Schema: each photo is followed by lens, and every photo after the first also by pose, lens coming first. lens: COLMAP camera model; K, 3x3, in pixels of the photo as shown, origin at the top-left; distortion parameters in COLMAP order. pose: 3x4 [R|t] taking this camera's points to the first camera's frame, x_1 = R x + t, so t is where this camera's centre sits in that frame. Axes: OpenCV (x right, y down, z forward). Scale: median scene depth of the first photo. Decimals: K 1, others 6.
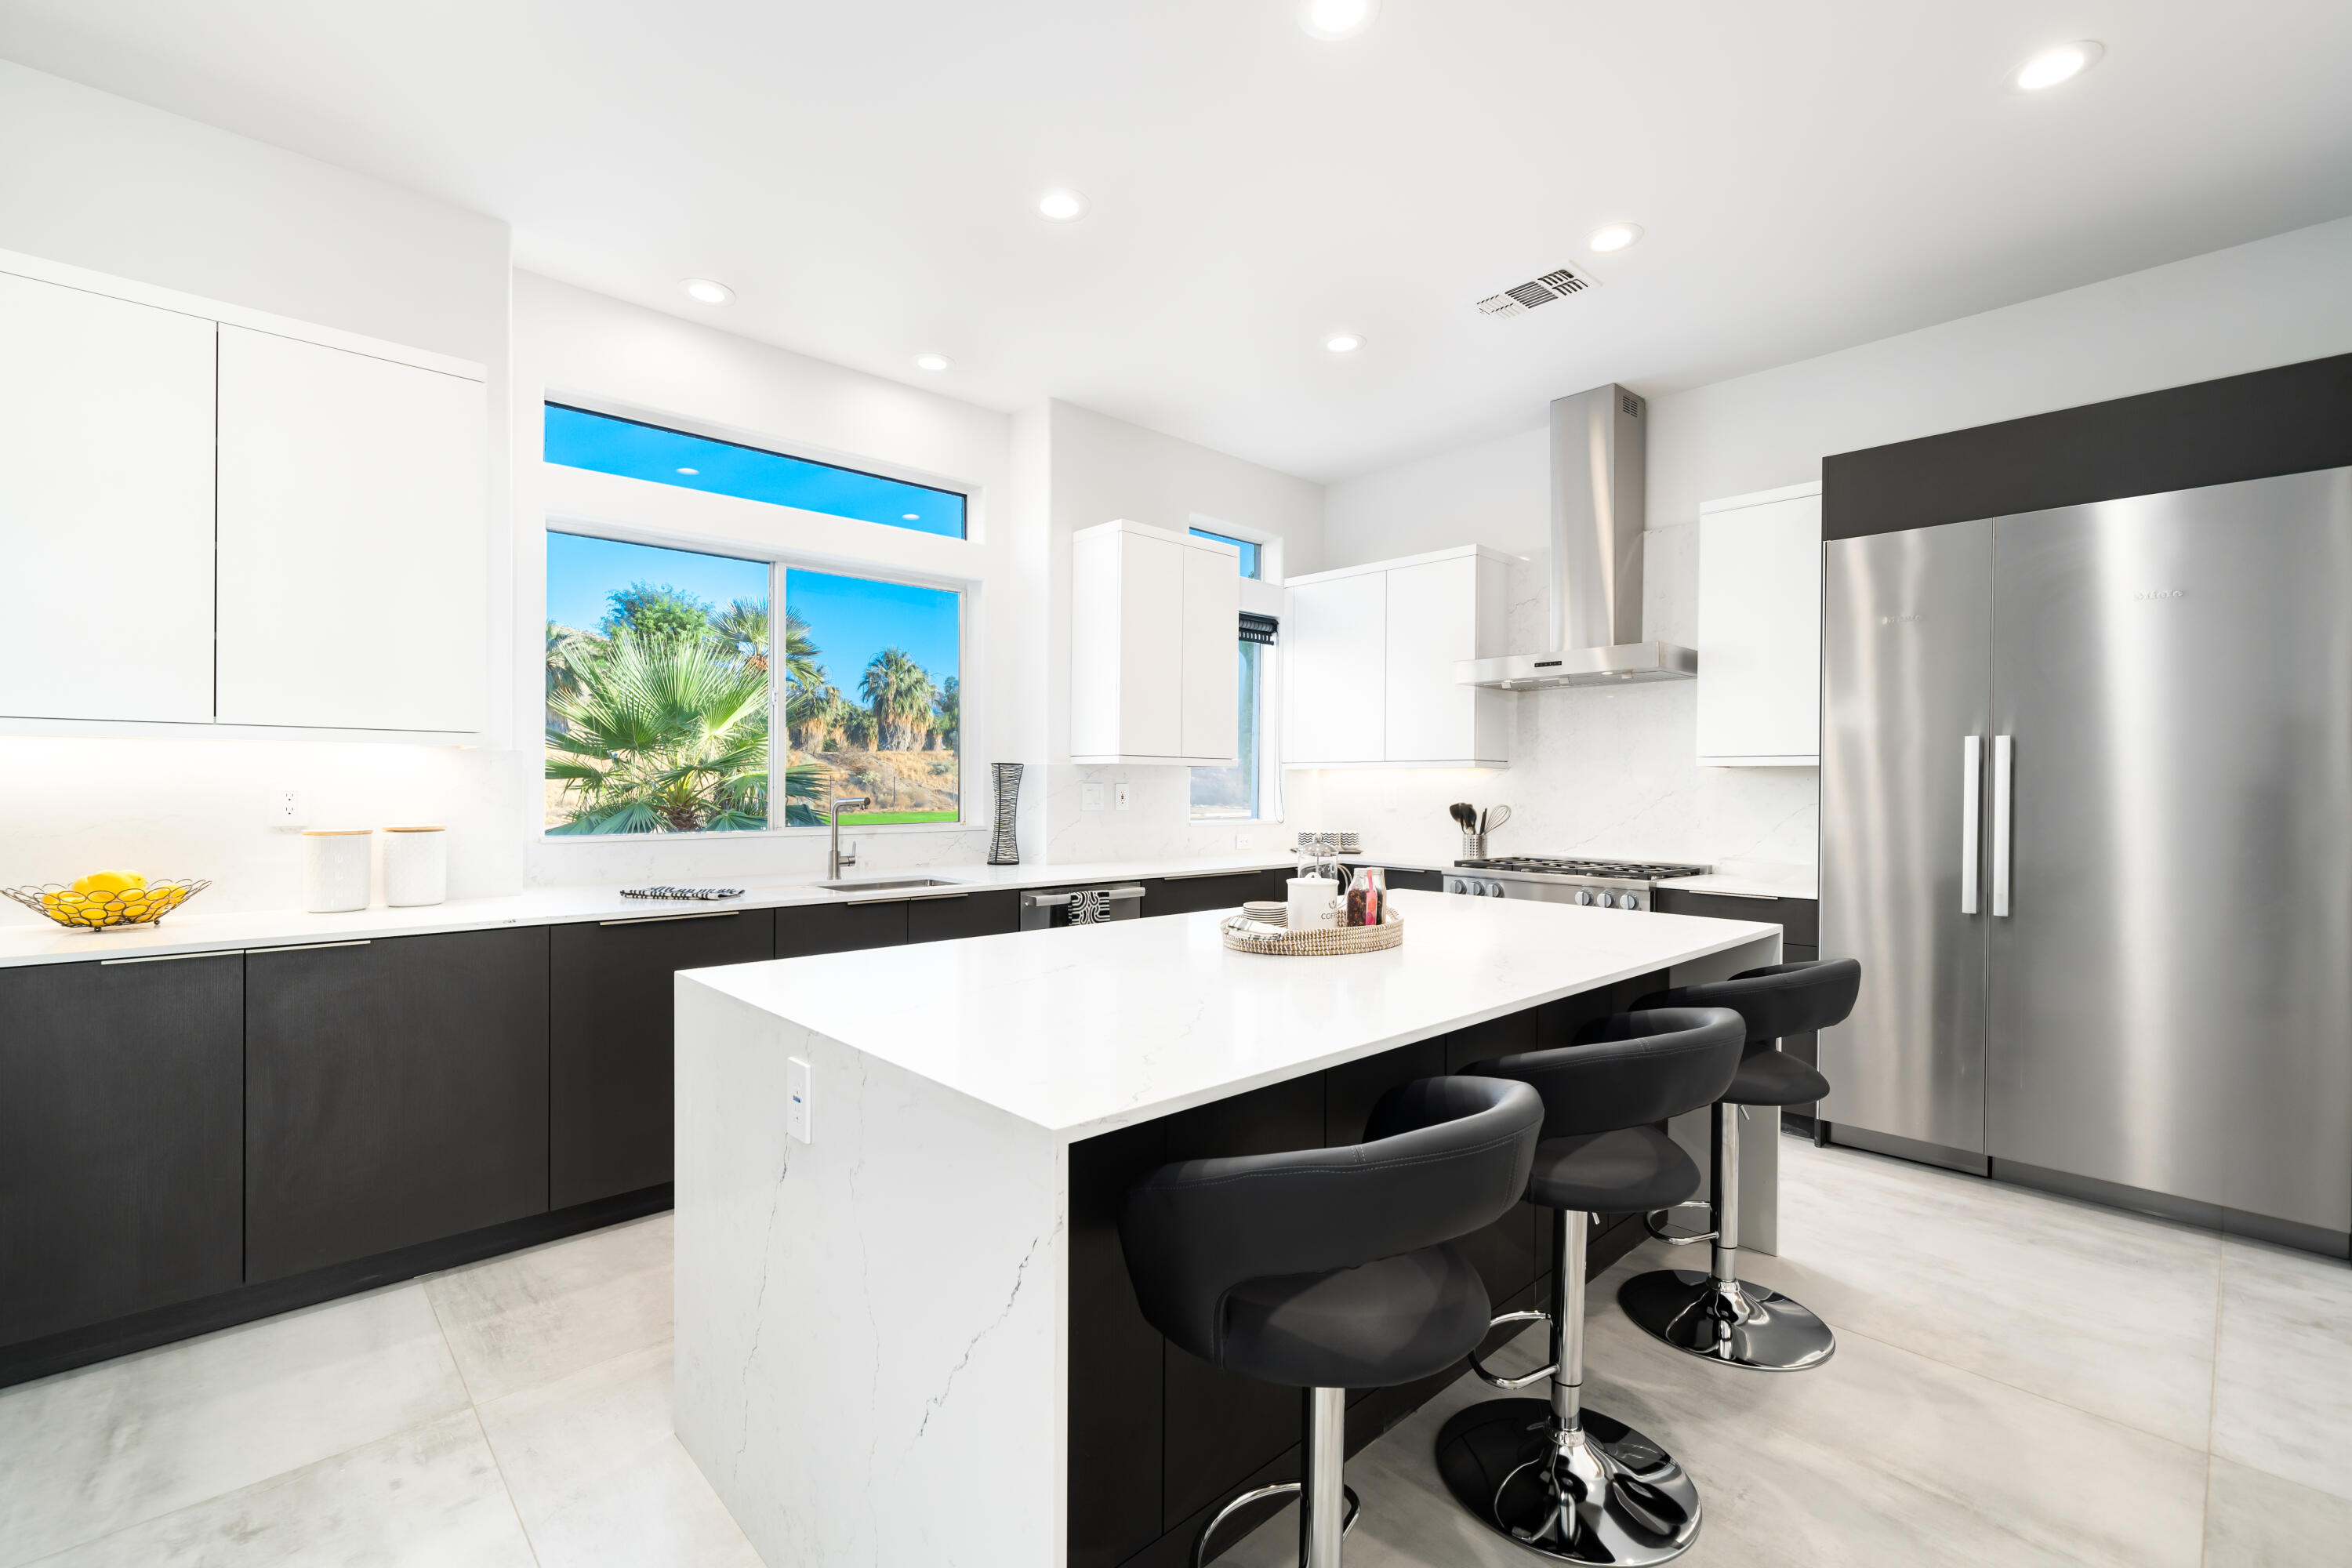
lens RADIAL K [[1016.4, 0, 1176.0], [0, 1016.4, 784.0], [0, 0, 1]] dist [0.000024, -0.000002]
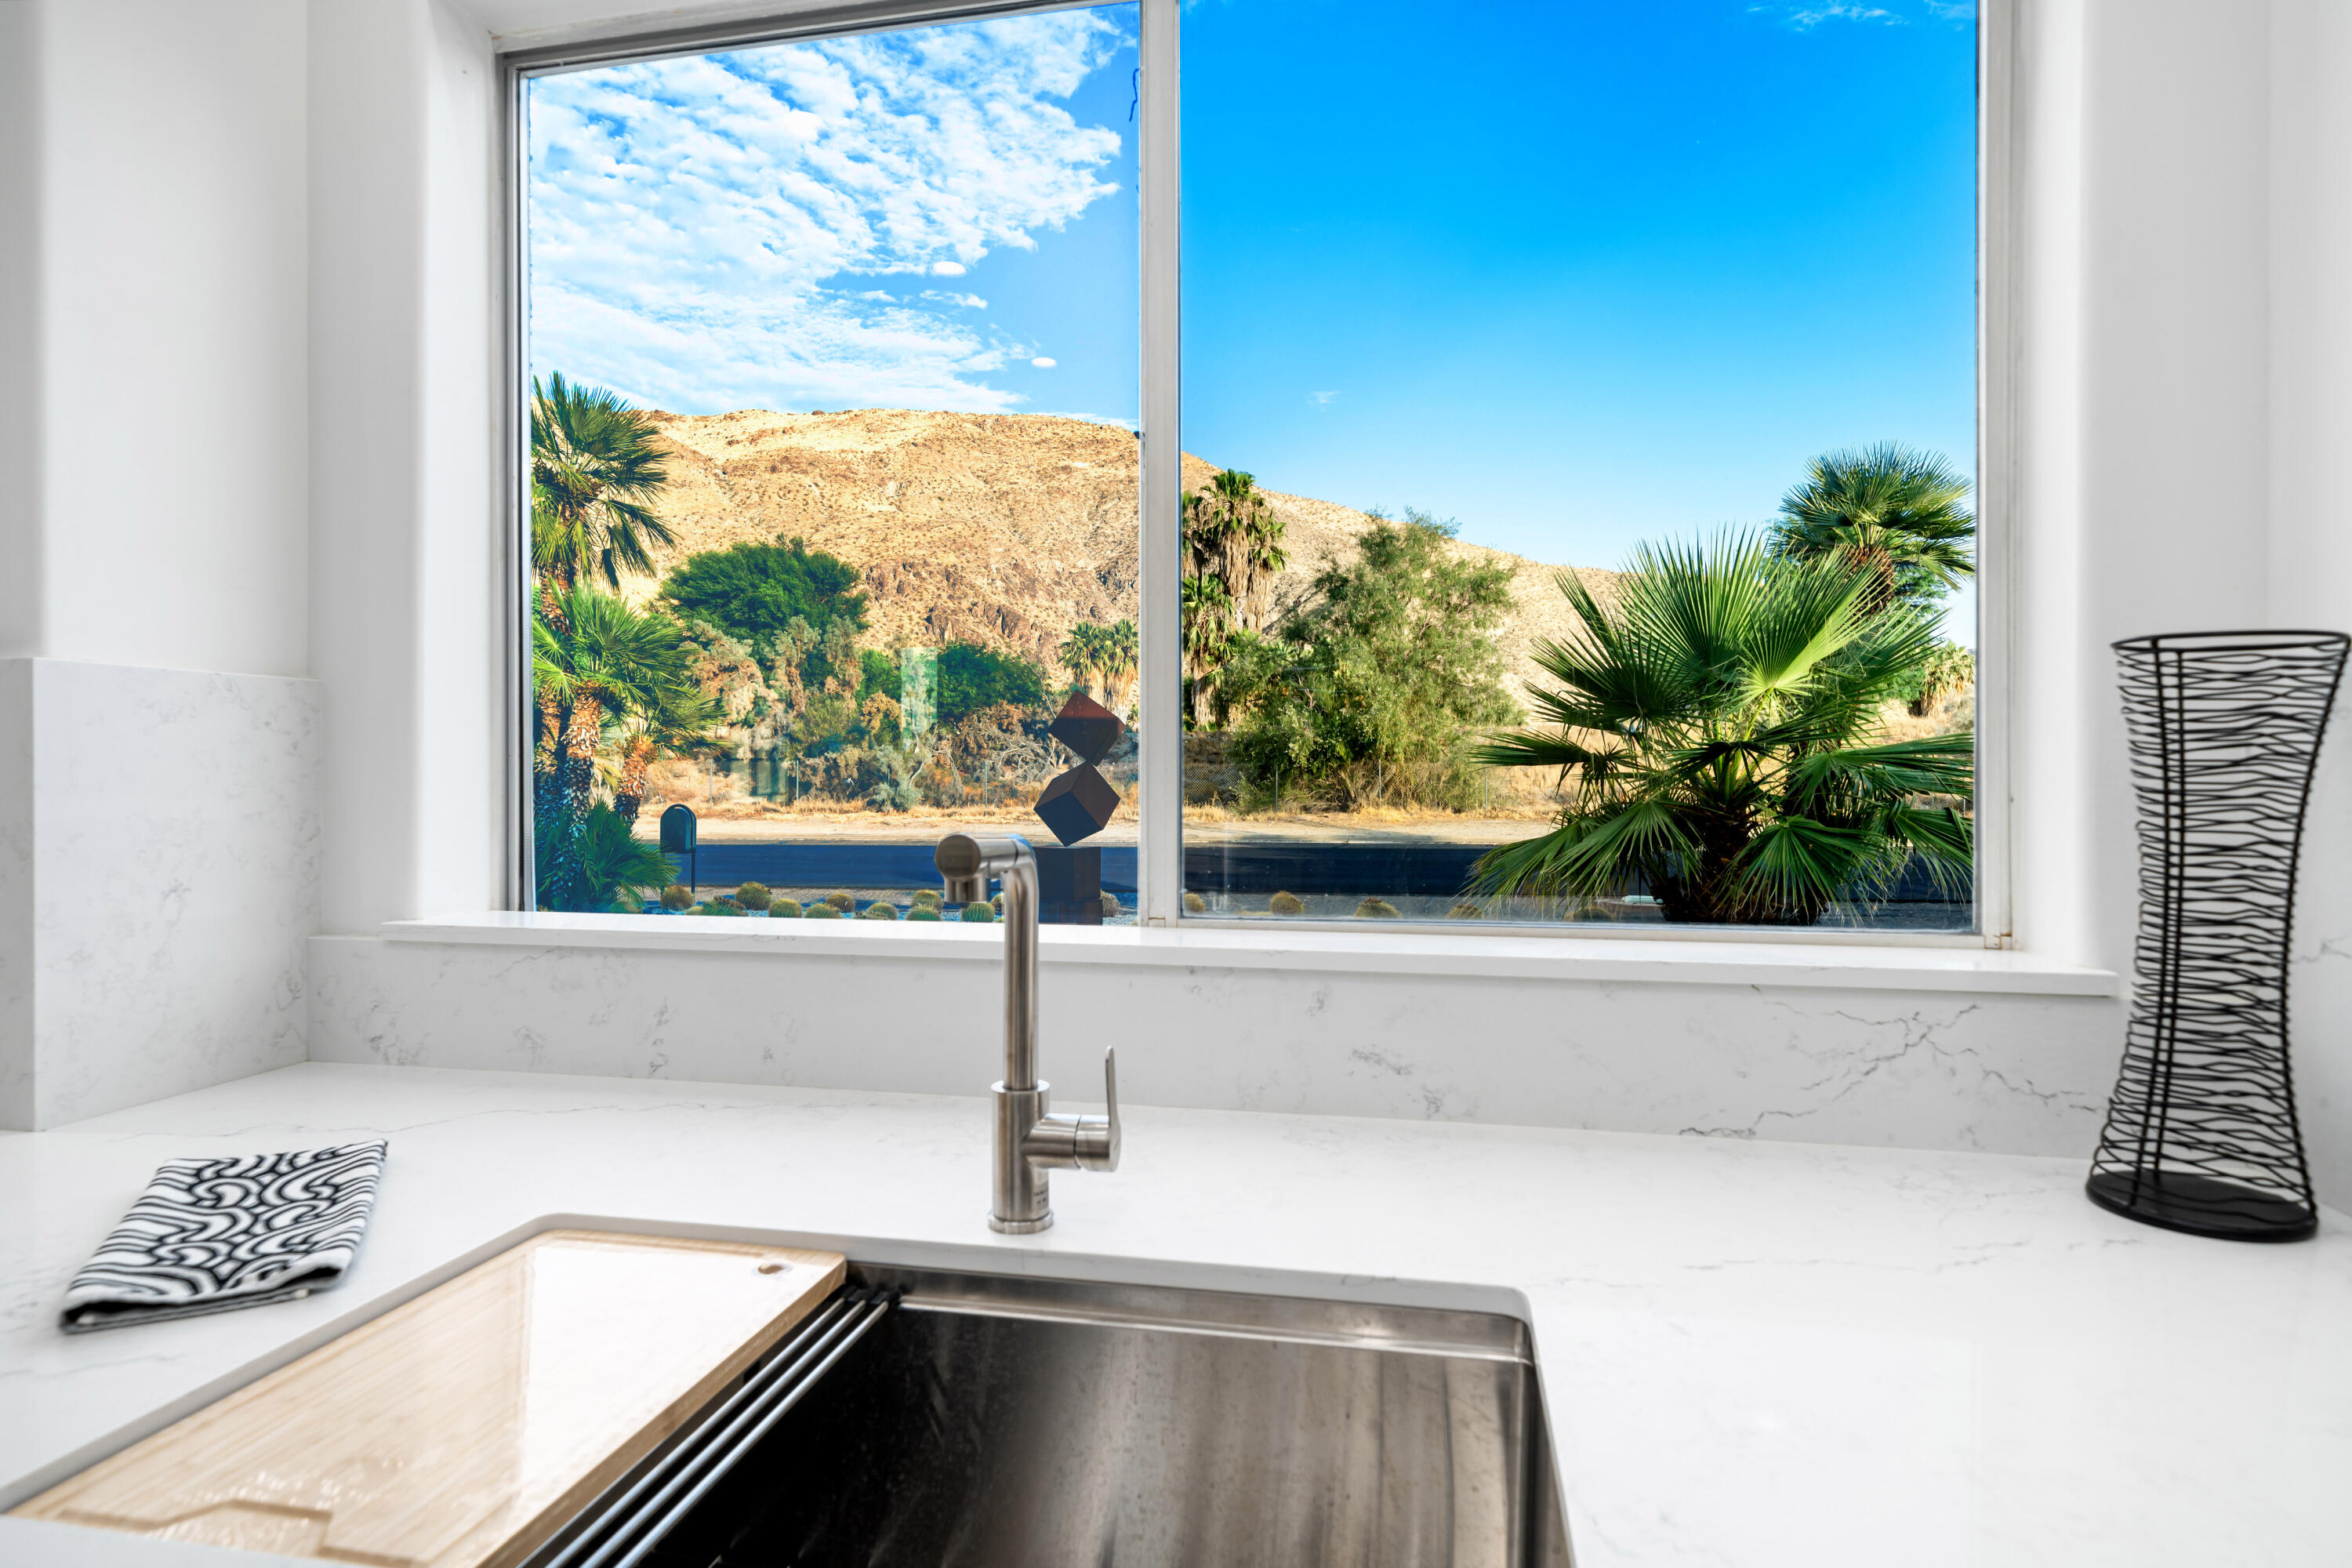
lens RADIAL K [[1281.6, 0, 1176.0], [0, 1281.6, 784.0], [0, 0, 1]] dist [0.000477, 0.000008]
pose [[0.575846, 0.003963, -0.817549, -0.032935], [0.006071, 0.999940, 0.009123, 0.000696], [0.817536, -0.010217, 0.575787, 0.273822]]
